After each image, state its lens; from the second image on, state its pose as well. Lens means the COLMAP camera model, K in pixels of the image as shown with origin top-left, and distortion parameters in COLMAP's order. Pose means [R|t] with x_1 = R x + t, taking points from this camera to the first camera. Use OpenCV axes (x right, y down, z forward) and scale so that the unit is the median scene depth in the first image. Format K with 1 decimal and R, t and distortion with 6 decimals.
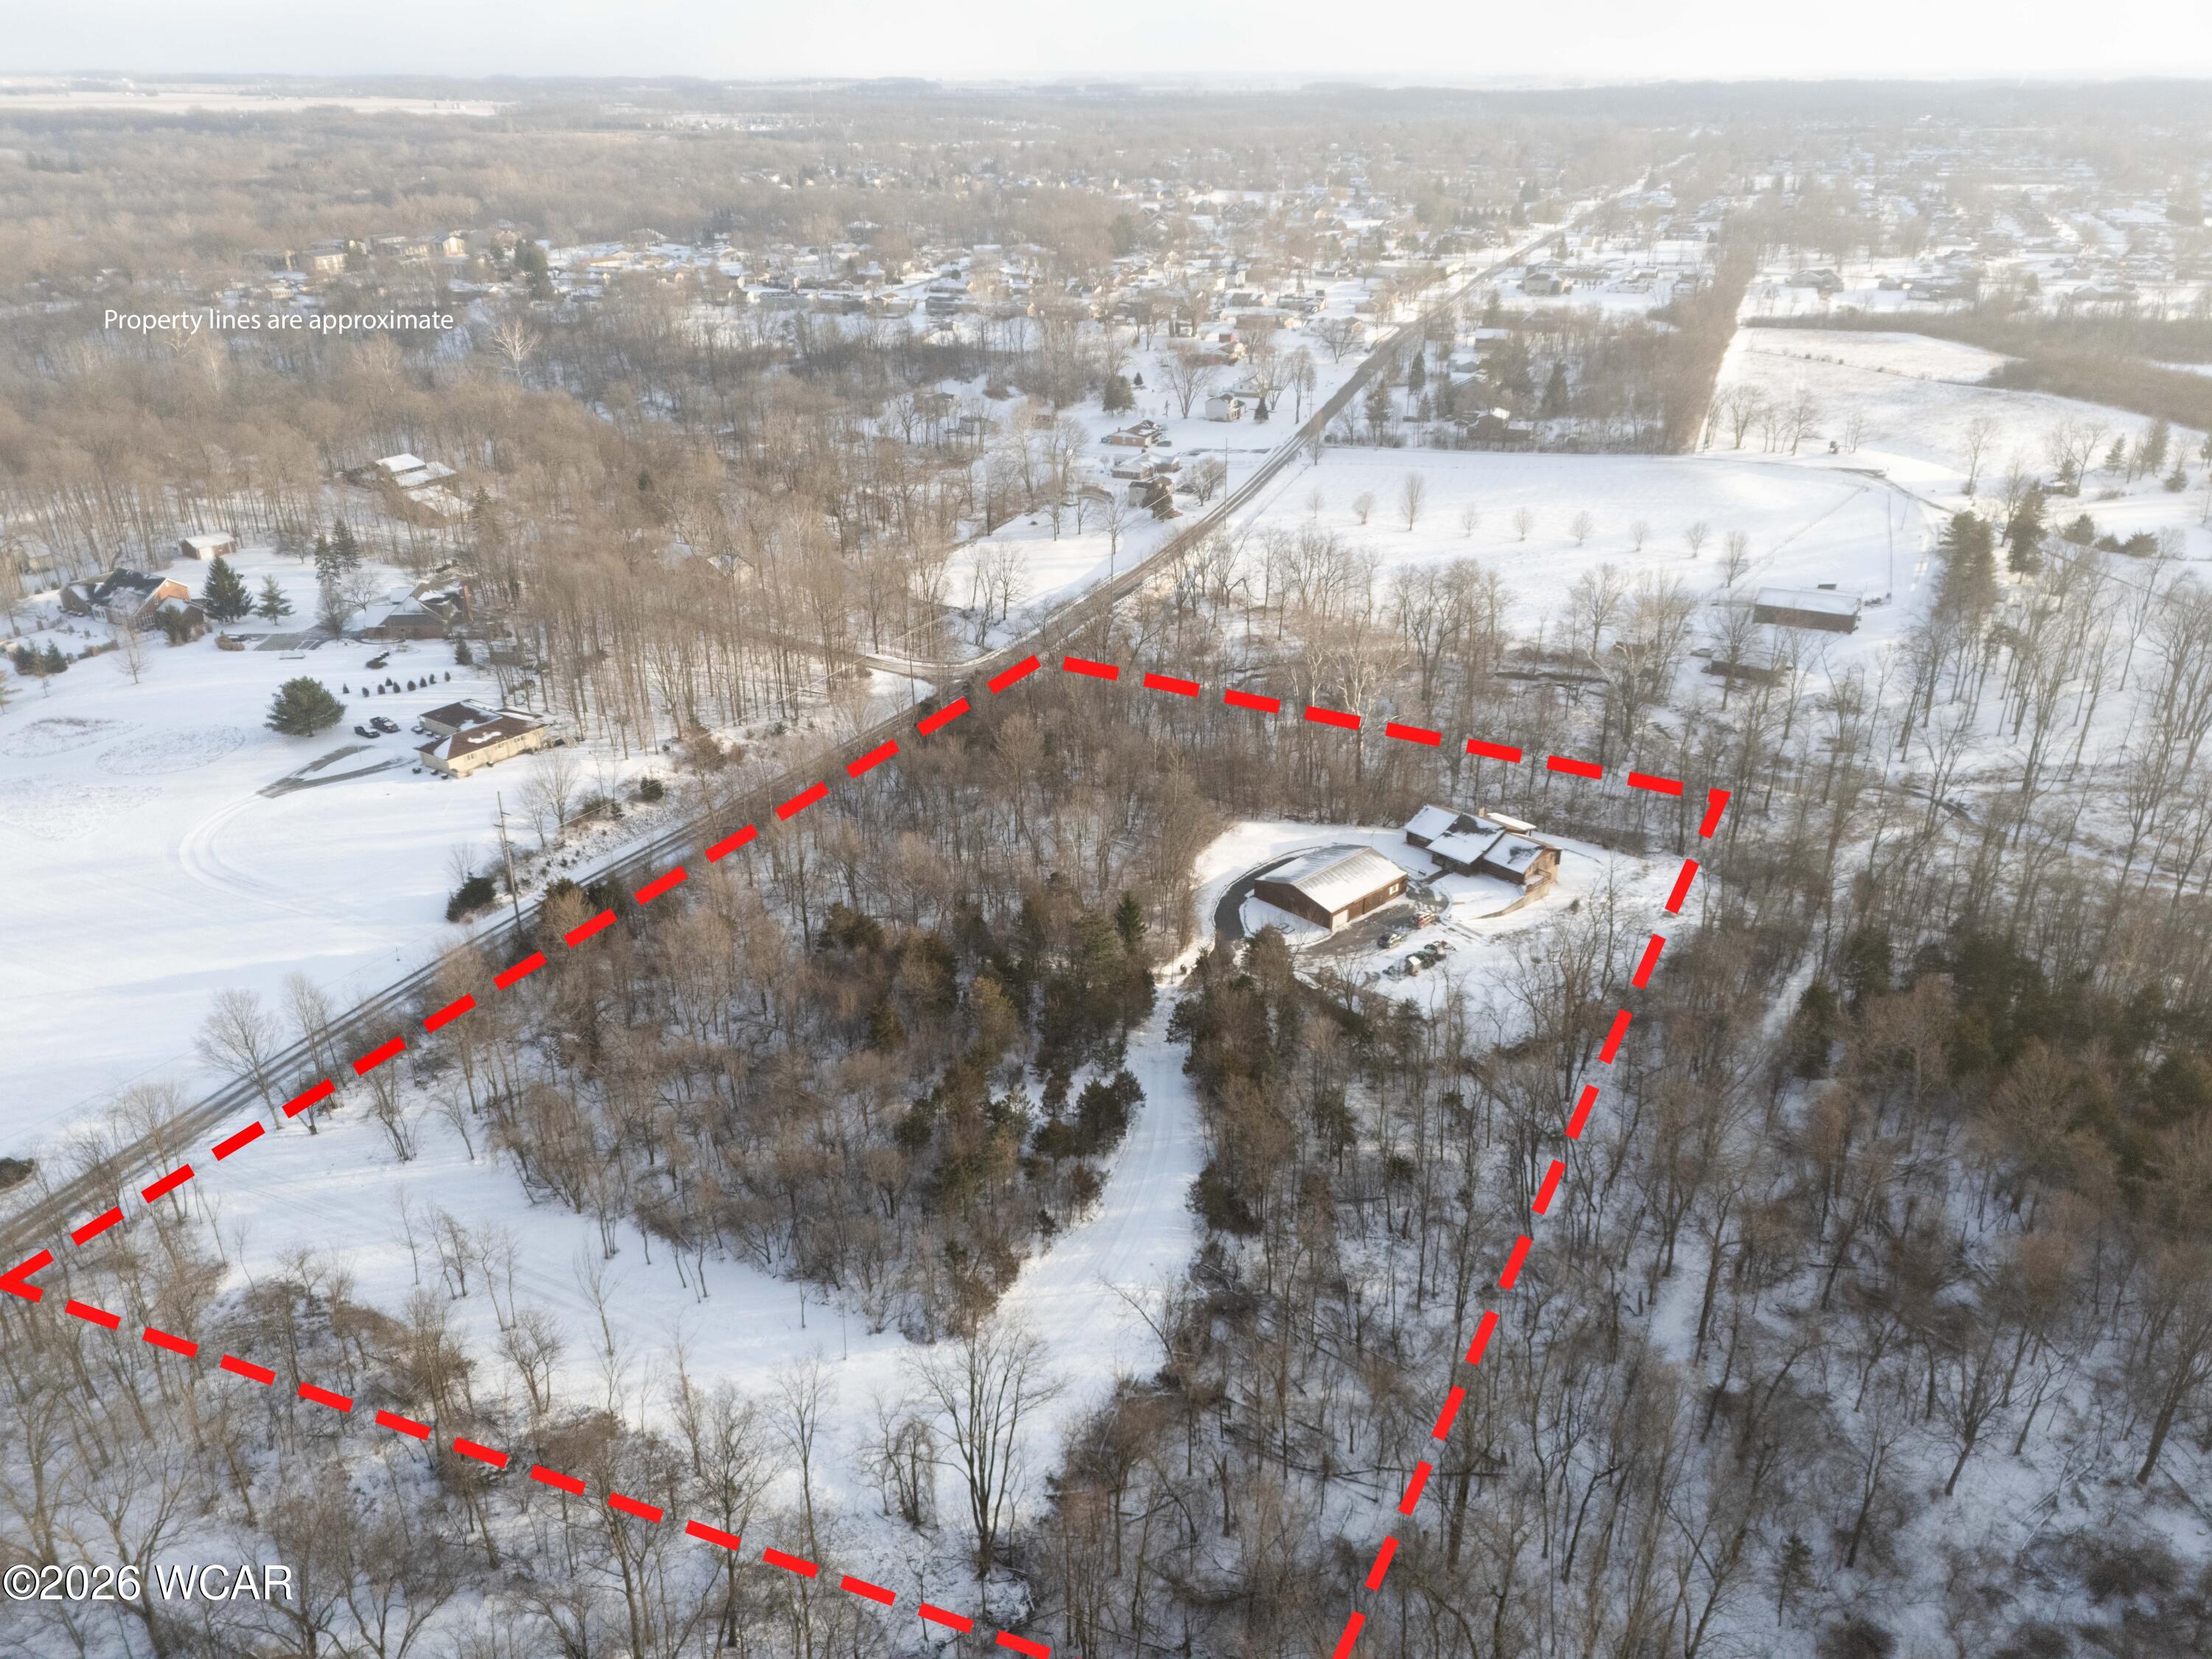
lens RADIAL K [[1627.2, 0, 1106.0], [0, 1627.2, 829.5], [0, 0, 1]] dist [0.075609, -0.058929]
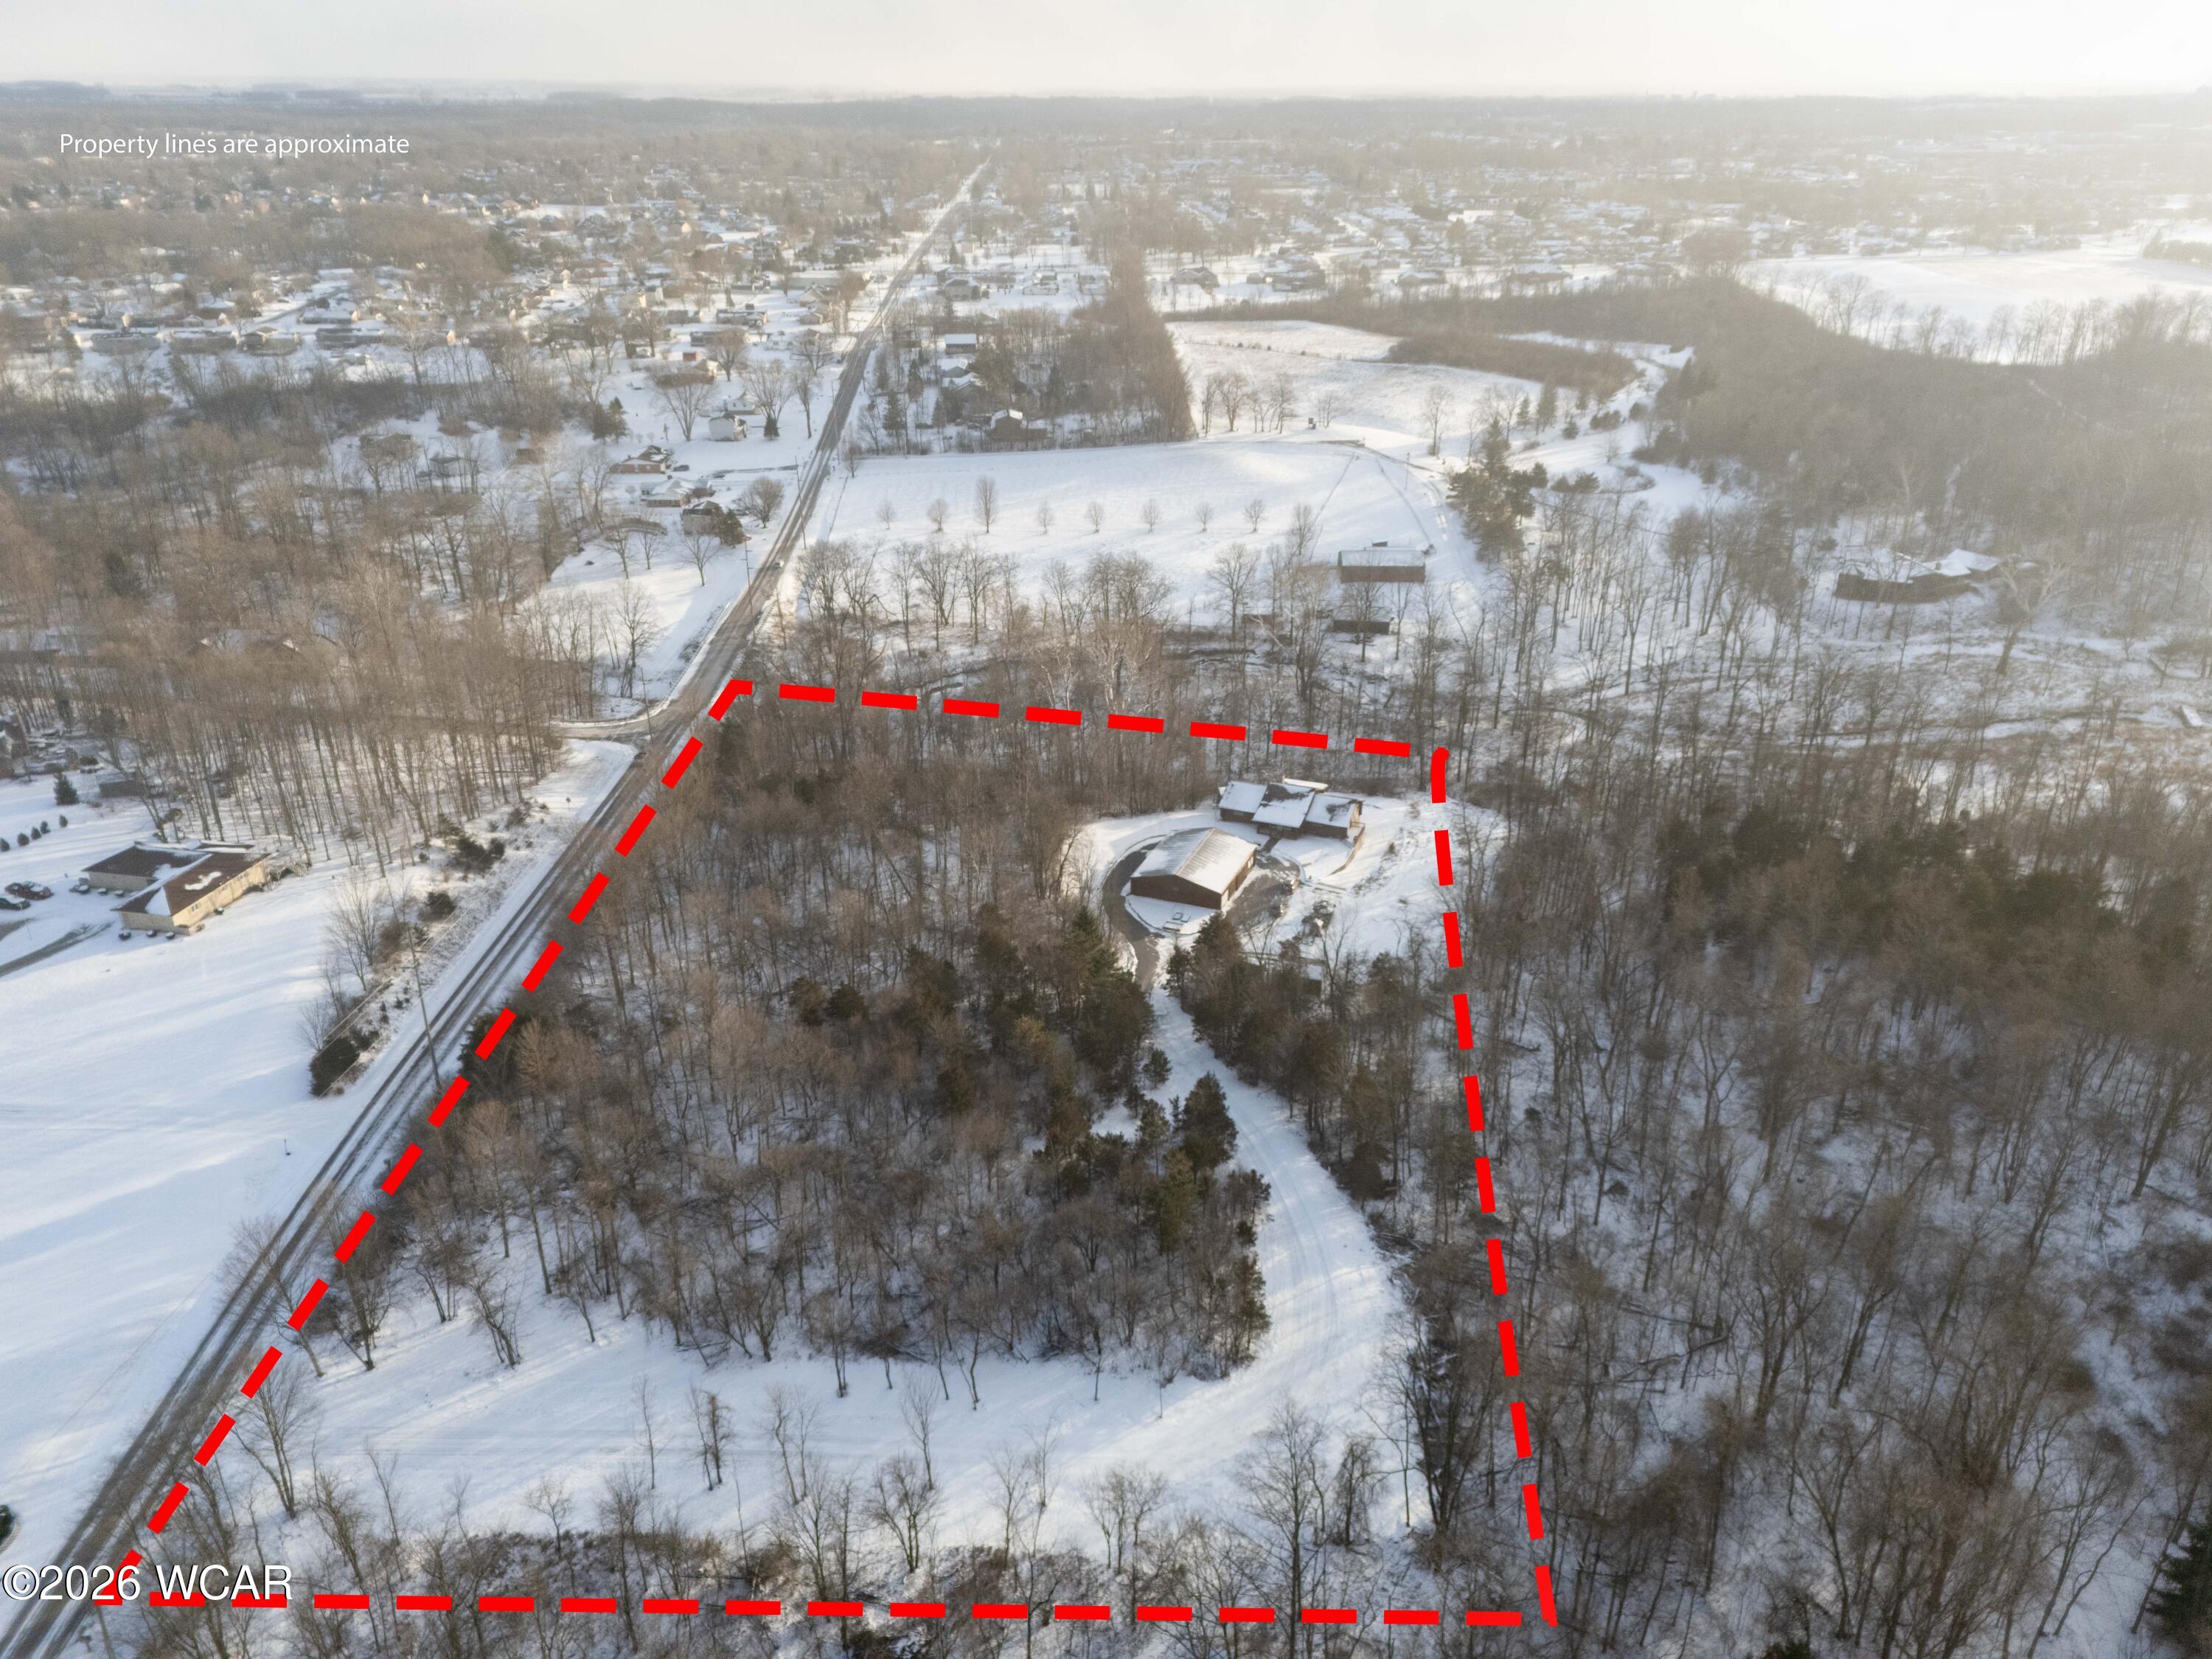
lens RADIAL K [[1627.2, 0, 1106.0], [0, 1627.2, 829.5], [0, 0, 1]] dist [0.075609, -0.058929]
pose [[0.912564, -0.169539, 0.372133, -0.191613], [0.171723, 0.984760, 0.027537, -0.018971], [-0.371130, 0.038775, 0.927771, 0.041785]]
